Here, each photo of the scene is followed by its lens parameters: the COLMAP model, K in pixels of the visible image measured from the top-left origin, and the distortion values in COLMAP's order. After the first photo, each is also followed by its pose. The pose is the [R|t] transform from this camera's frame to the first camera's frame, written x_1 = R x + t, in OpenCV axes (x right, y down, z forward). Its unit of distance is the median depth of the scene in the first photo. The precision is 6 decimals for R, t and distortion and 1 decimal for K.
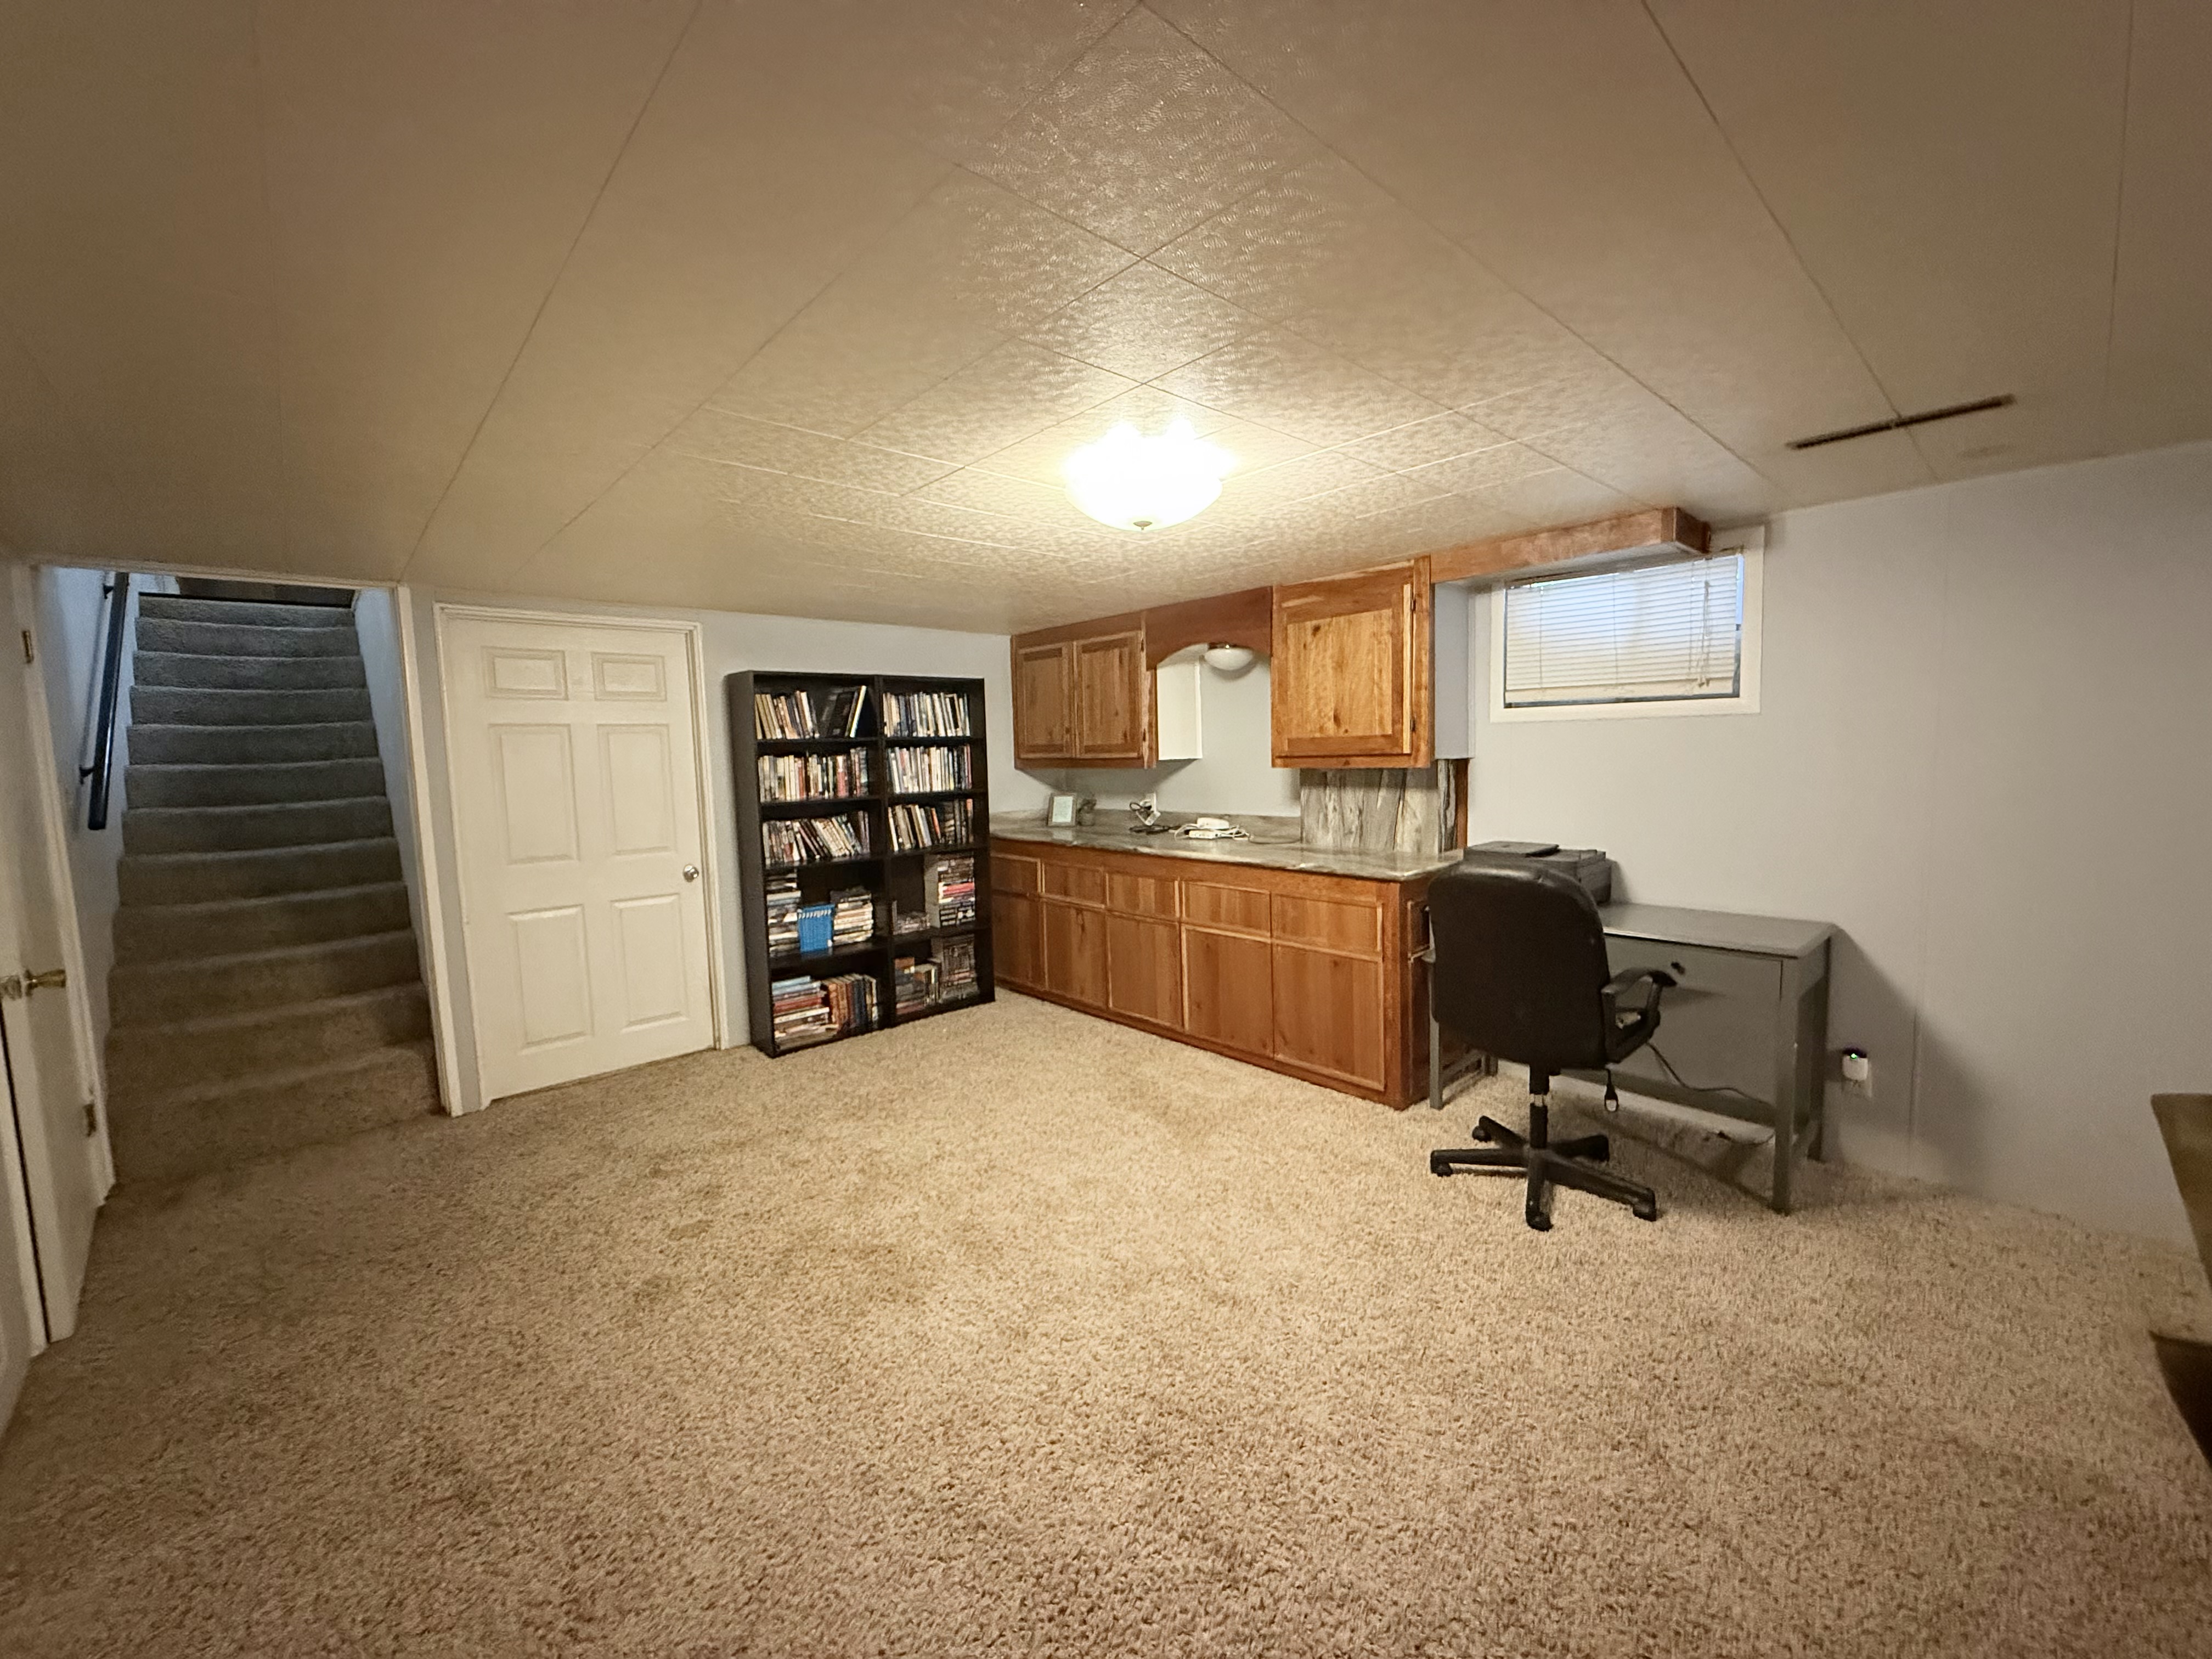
lens RADIAL K [[886.6, 0, 1100.0], [0, 886.6, 826.3], [0, 0, 1]] dist [0.003431, 0.000412]
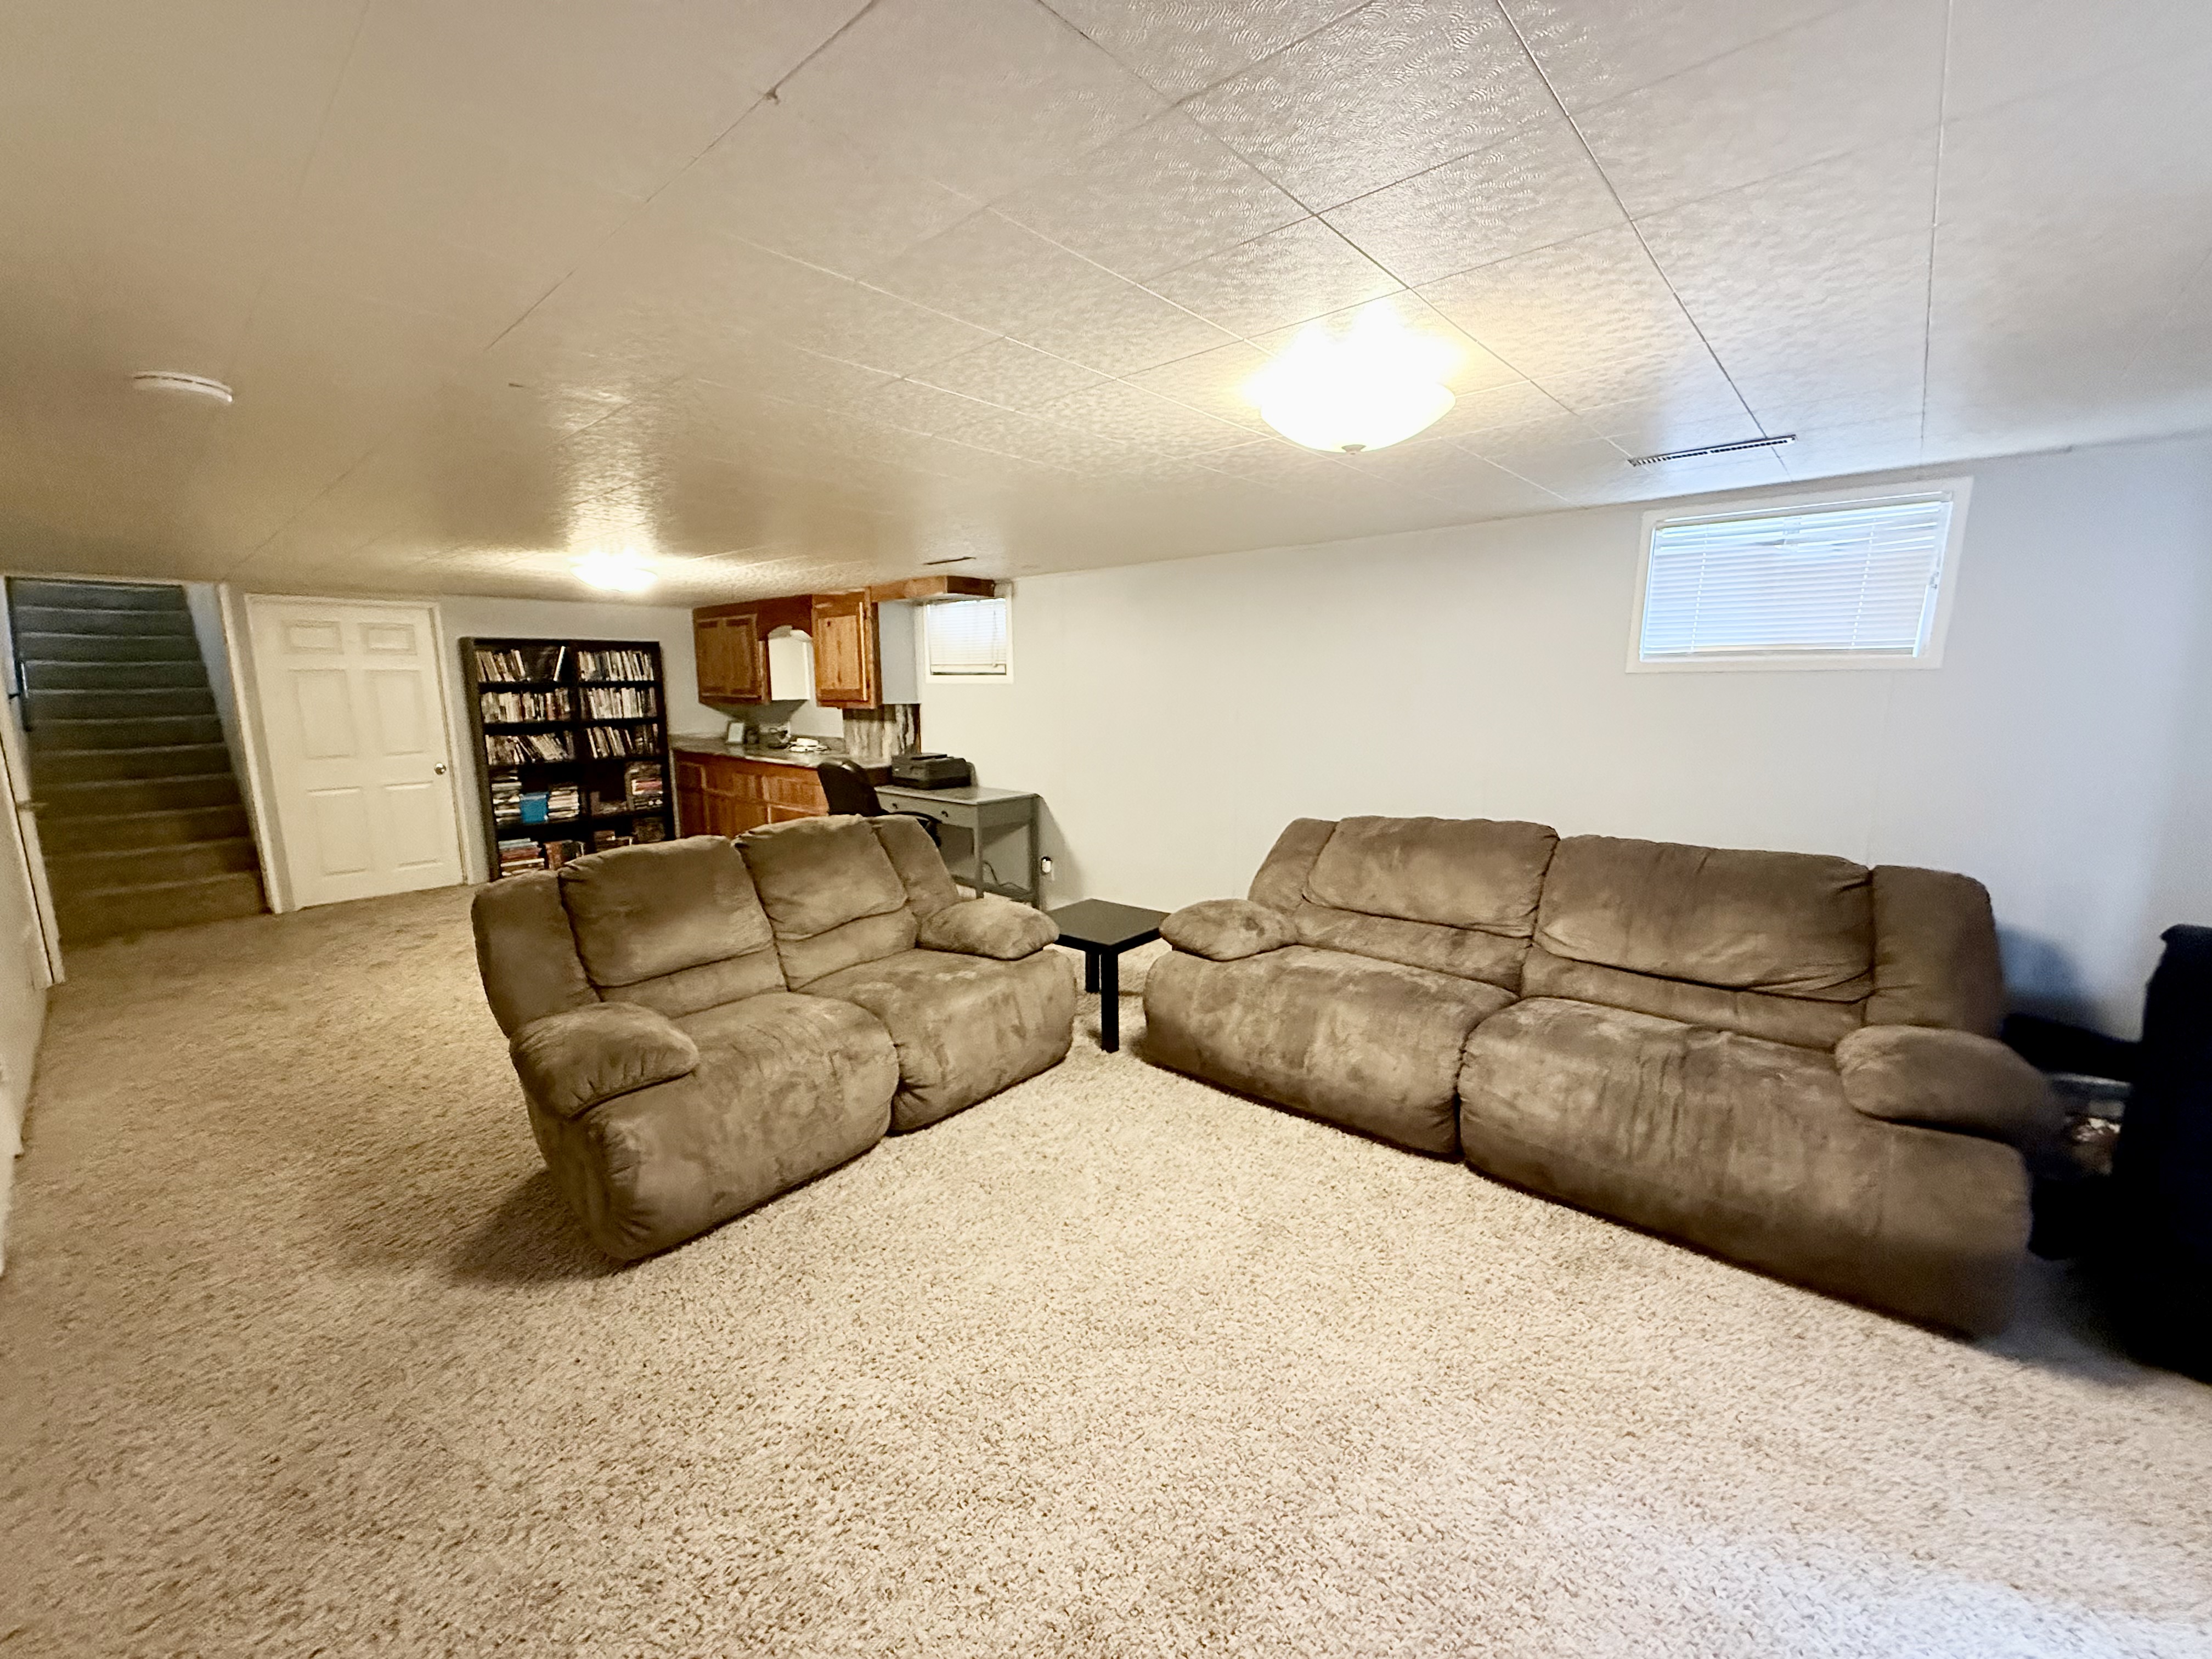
lens RADIAL K [[886.6, 0, 1100.0], [0, 886.6, 826.3], [0, 0, 1]] dist [0.003431, 0.000412]
pose [[0.994292, 0.004789, 0.106583, 0.487268], [-0.012862, 0.997087, 0.075185, 0.021095], [-0.105912, -0.076126, 0.991457, -0.620237]]
